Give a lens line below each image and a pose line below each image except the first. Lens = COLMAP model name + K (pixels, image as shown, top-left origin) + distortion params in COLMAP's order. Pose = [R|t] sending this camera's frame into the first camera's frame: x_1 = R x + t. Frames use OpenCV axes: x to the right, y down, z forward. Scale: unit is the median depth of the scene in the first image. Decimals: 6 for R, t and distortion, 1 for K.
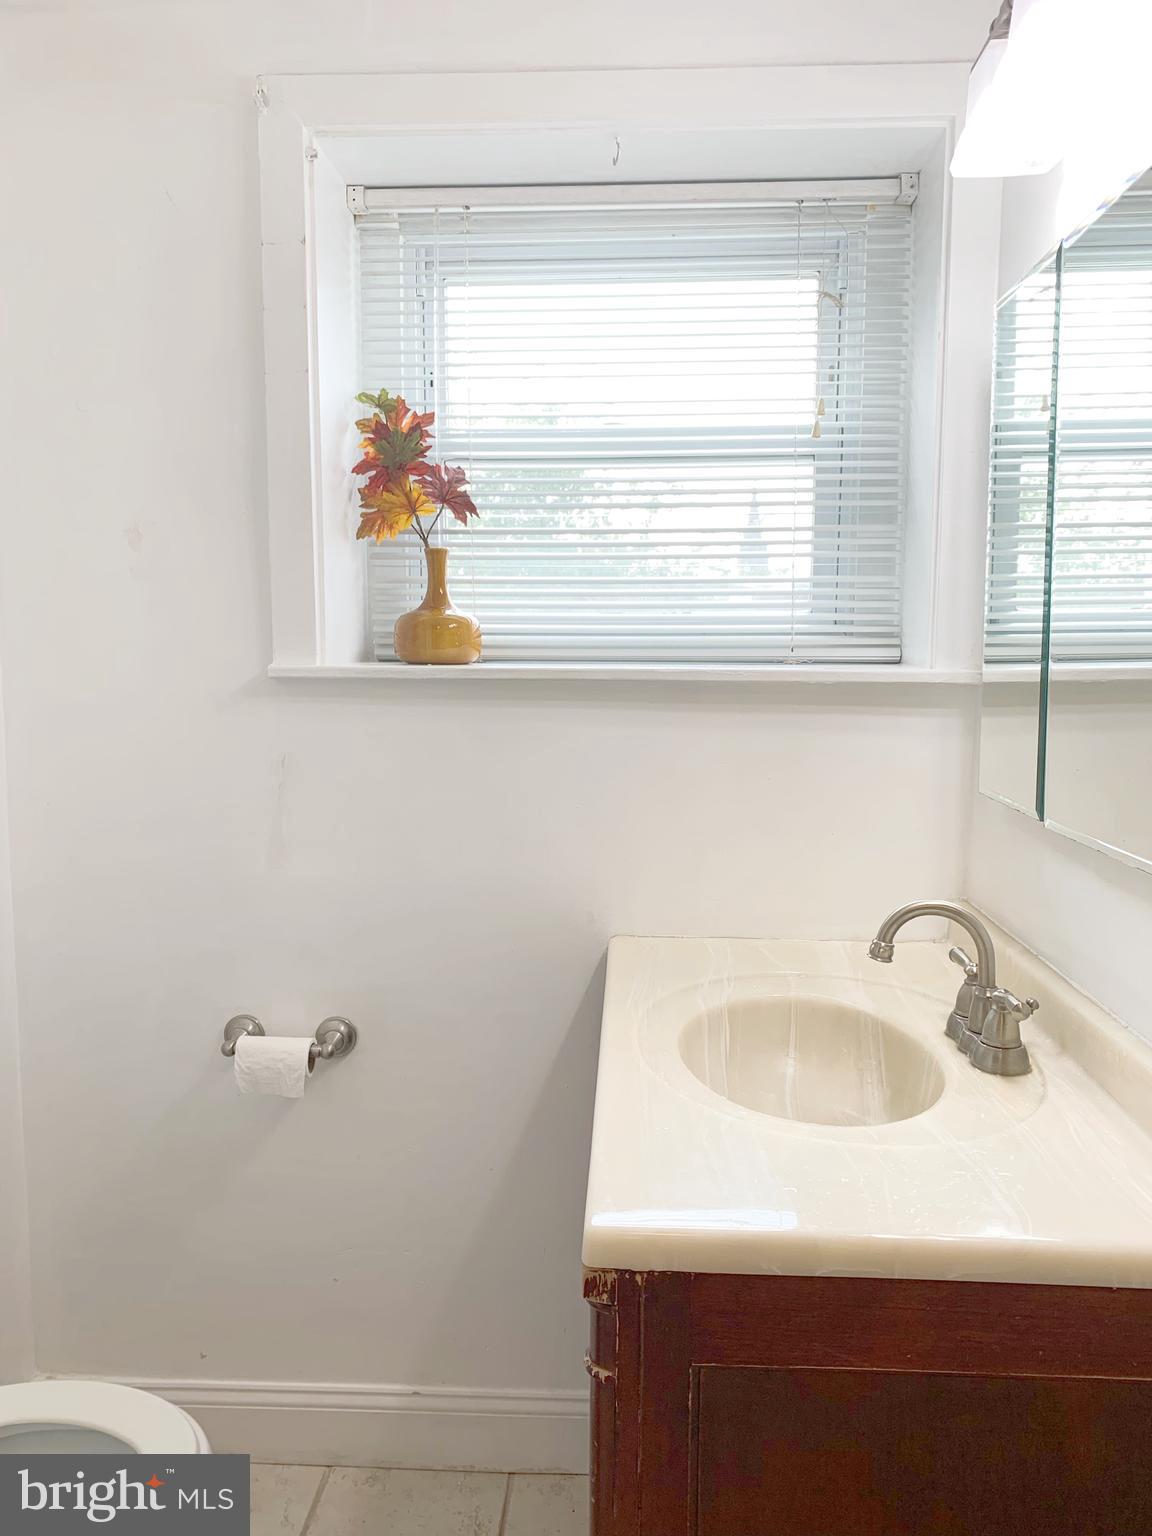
lens RADIAL K [[1177.3, 0, 552.3], [0, 1177.3, 757.6], [0, 0, 1]] dist [0.053460, -0.058691]
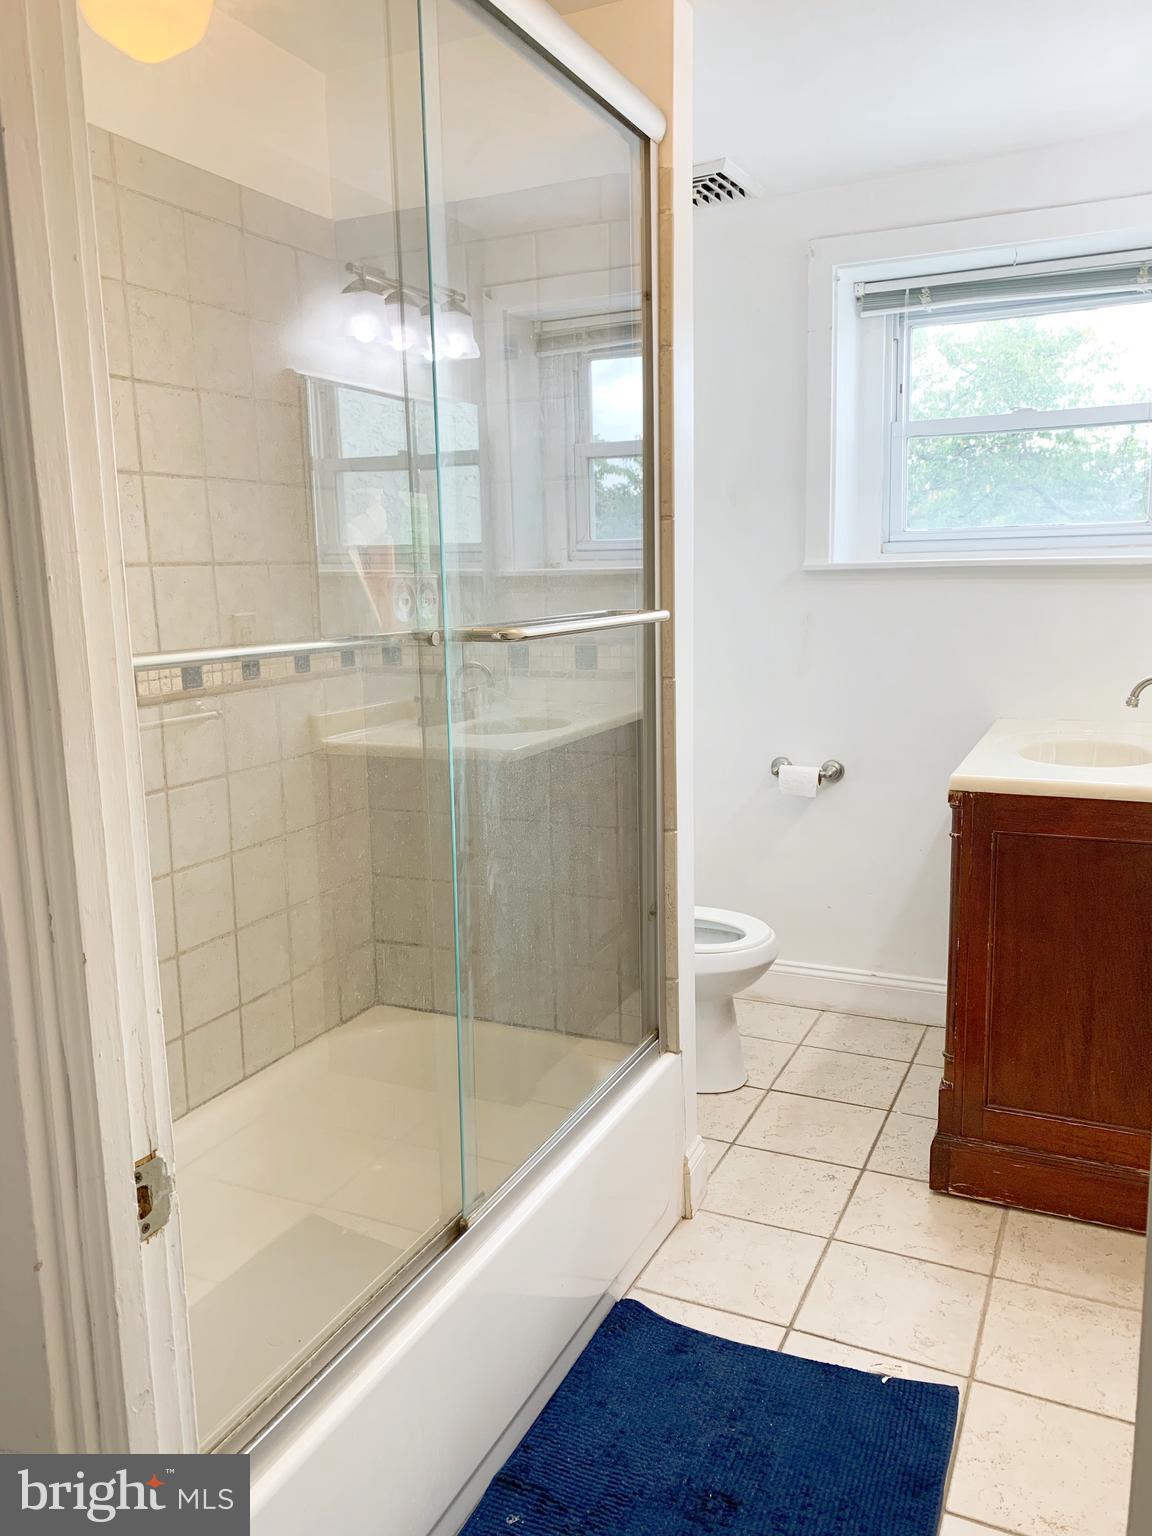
lens RADIAL K [[1177.3, 0, 564.8], [0, 1177.3, 753.1], [0, 0, 1]] dist [0.053460, -0.058691]
pose [[0.932303, 0.036505, -0.359831, 0.109361], [-0.014028, 0.997794, 0.064880, 0.126397], [0.361405, -0.055440, 0.930759, -1.074354]]
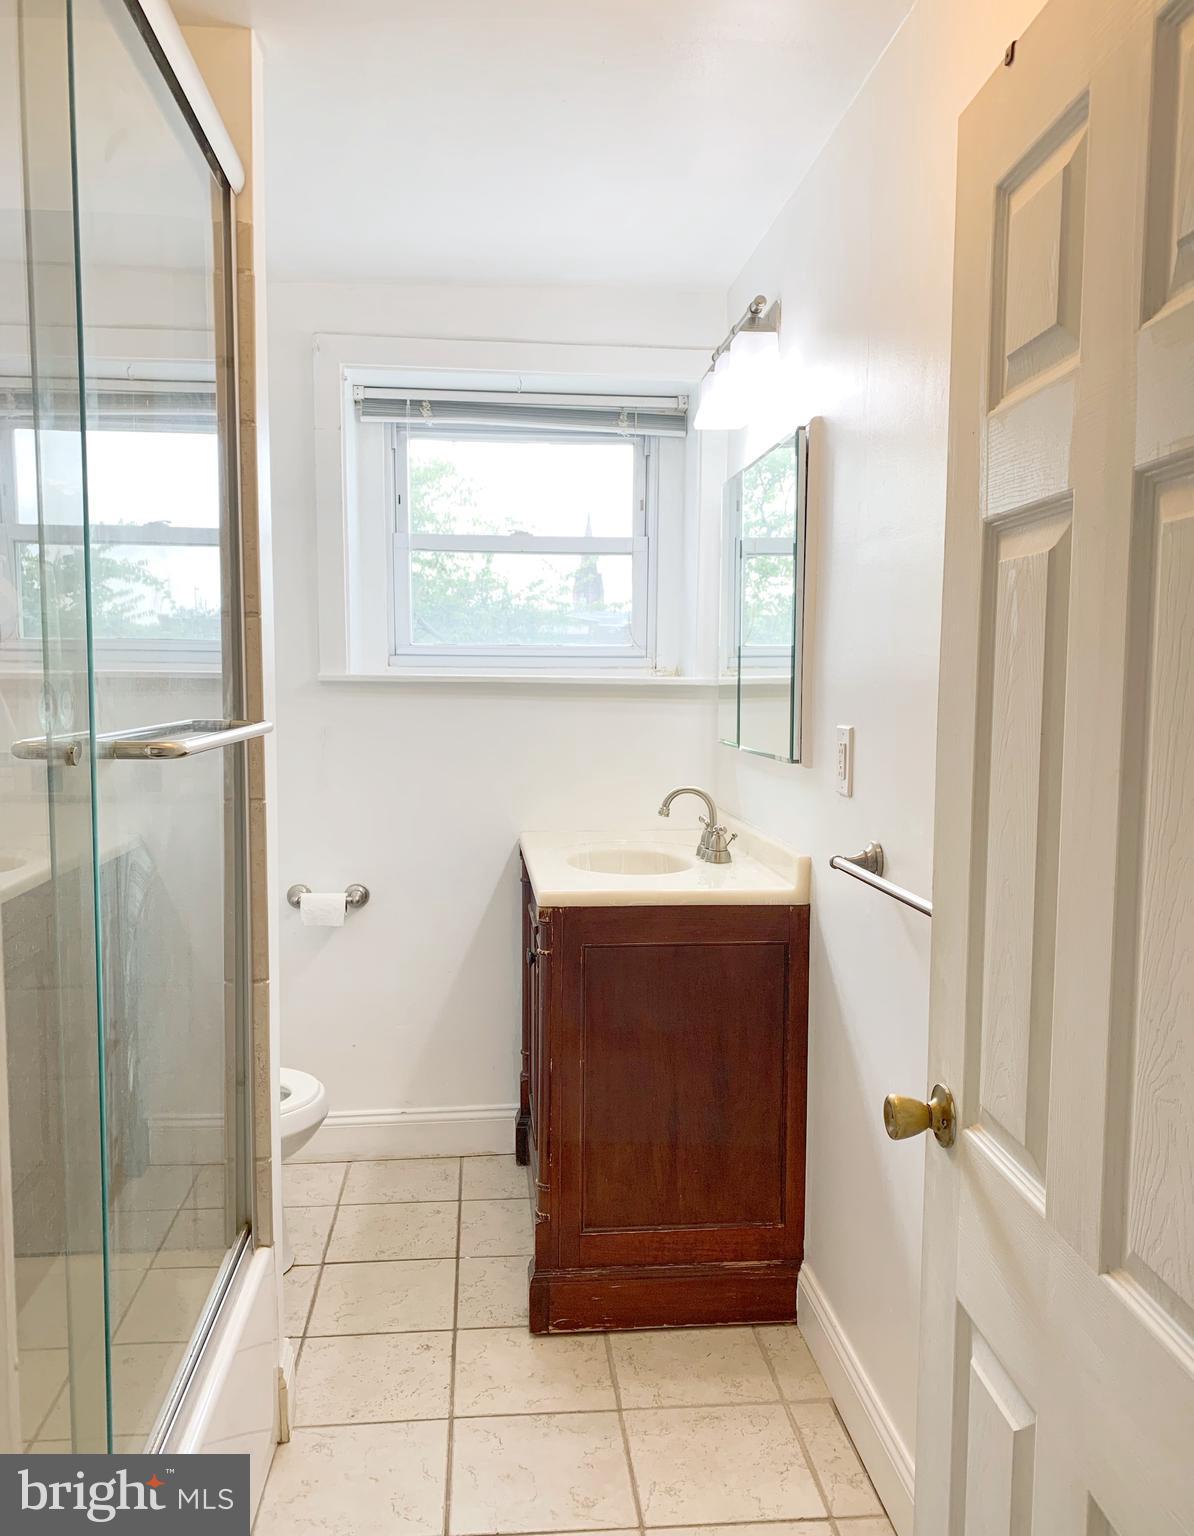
lens RADIAL K [[1226.0, 0, 596.2], [0, 1226.0, 781.8], [0, 0, 1]] dist [0.034121, -0.049529]
pose [[0.984923, -0.009775, 0.172717, -0.190361], [0.011682, 0.999882, -0.010025, 0.124021], [-0.172599, 0.011891, 0.984920, -1.001717]]
